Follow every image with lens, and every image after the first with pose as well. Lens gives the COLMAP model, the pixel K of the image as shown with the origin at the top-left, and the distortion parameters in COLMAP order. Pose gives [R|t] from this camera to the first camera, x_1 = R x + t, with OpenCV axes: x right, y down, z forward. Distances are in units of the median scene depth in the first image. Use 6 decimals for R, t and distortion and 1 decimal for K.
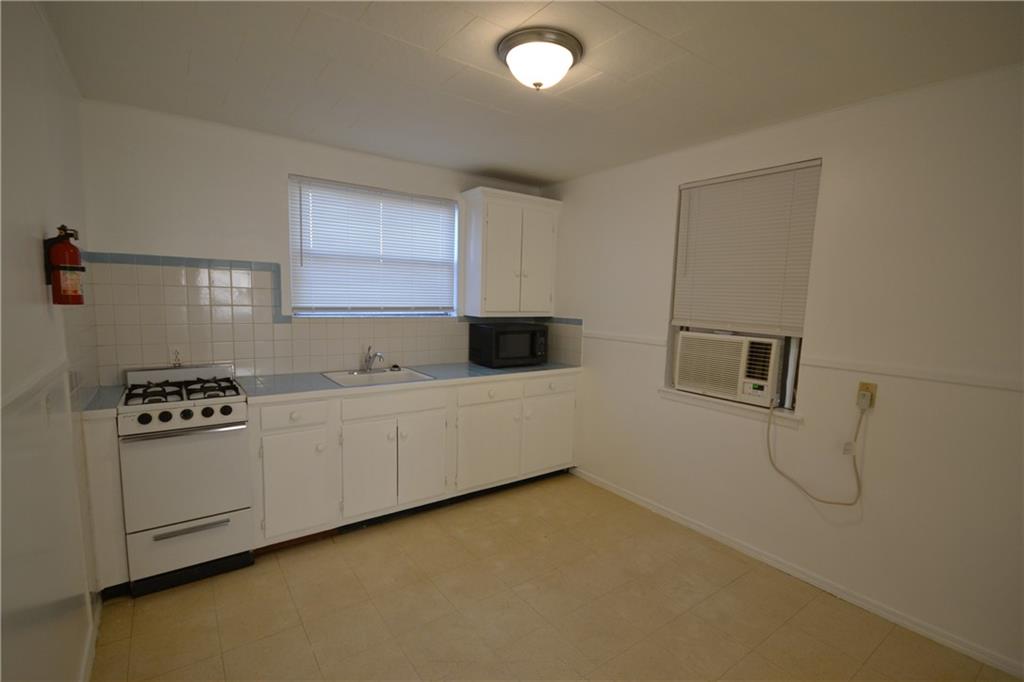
lens RADIAL K [[474.3, 0, 511.8], [0, 474.3, 349.7], [0, 0, 1]] dist [0.001820, 0.000249]
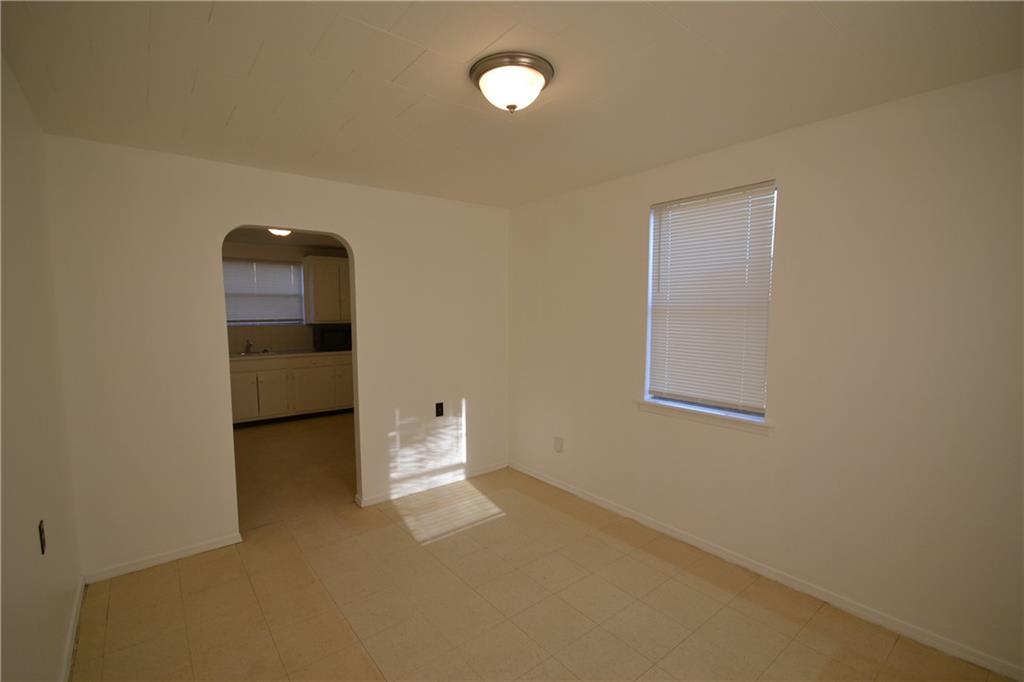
lens RADIAL K [[470.0, 0, 503.7], [0, 470.0, 340.7], [0, 0, 1]] dist [0.017450, -0.001264]
pose [[0.999038, -0.033823, 0.027914, 0.733538], [0.035228, 0.998052, -0.051483, 0.141252], [-0.026119, 0.052416, 0.998284, -1.022171]]
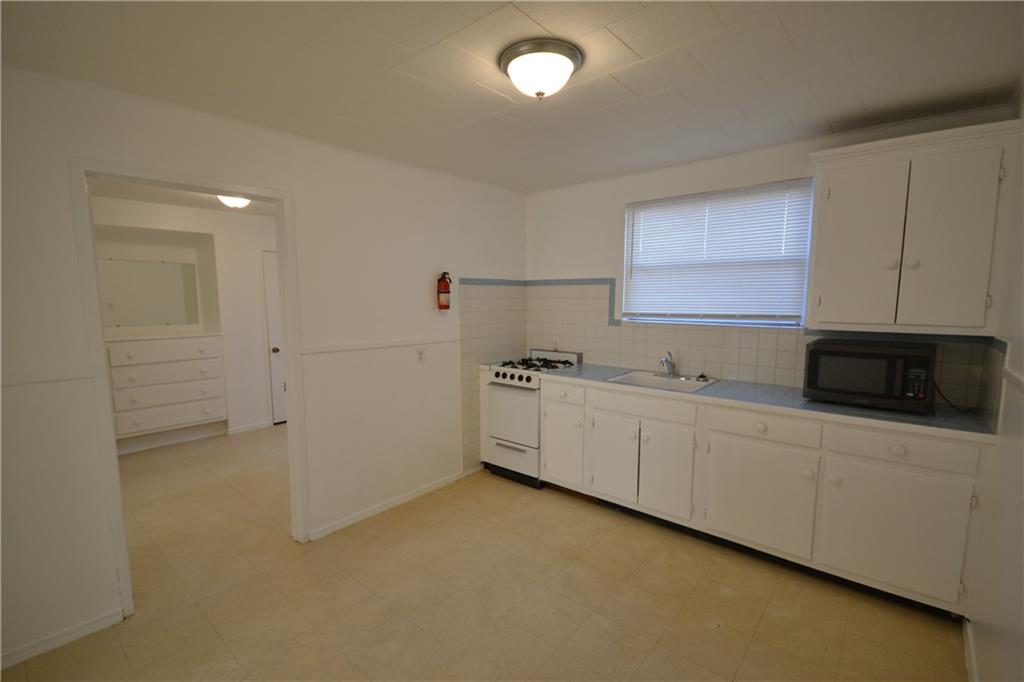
lens RADIAL K [[470.0, 0, 502.9], [0, 470.0, 347.4], [0, 0, 1]] dist [0.017450, -0.001264]
pose [[0.211664, 0.080574, -0.974015, 0.653010], [-0.102097, 0.992966, 0.059955, -0.043155], [0.971995, 0.086754, 0.218402, 0.445789]]
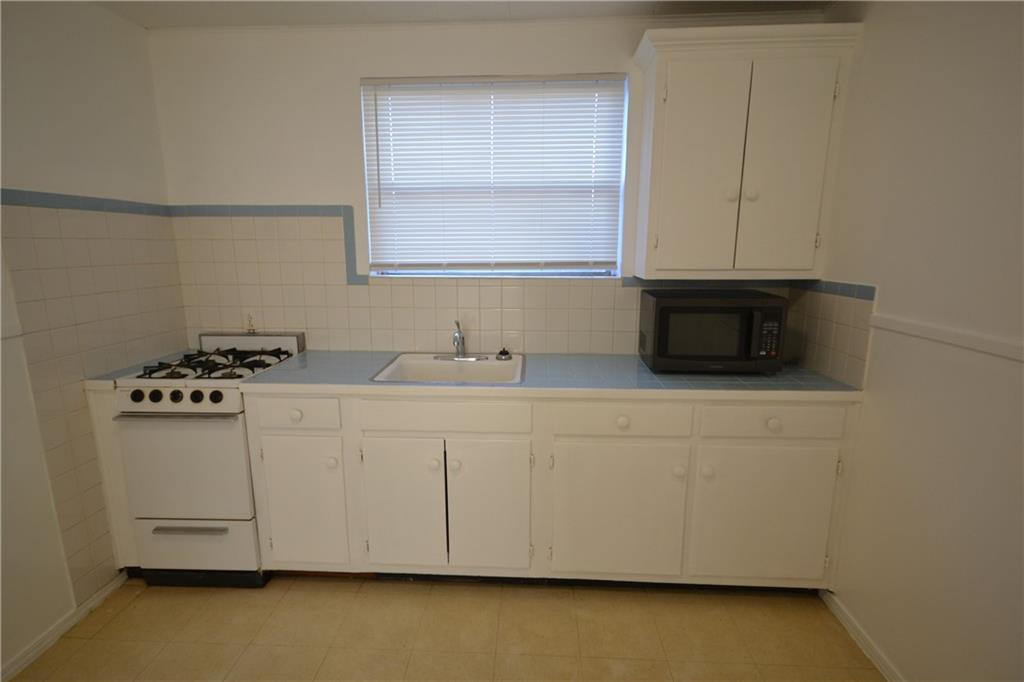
lens RADIAL K [[529.7, 0, 510.3], [0, 529.7, 351.5], [0, 0, 1]] dist [0.014729, -0.001847]
pose [[0.773582, 0.100812, -0.625625, 0.250812], [-0.048702, 0.993803, 0.099919, -0.046181], [0.631821, -0.046827, 0.773698, 0.481822]]
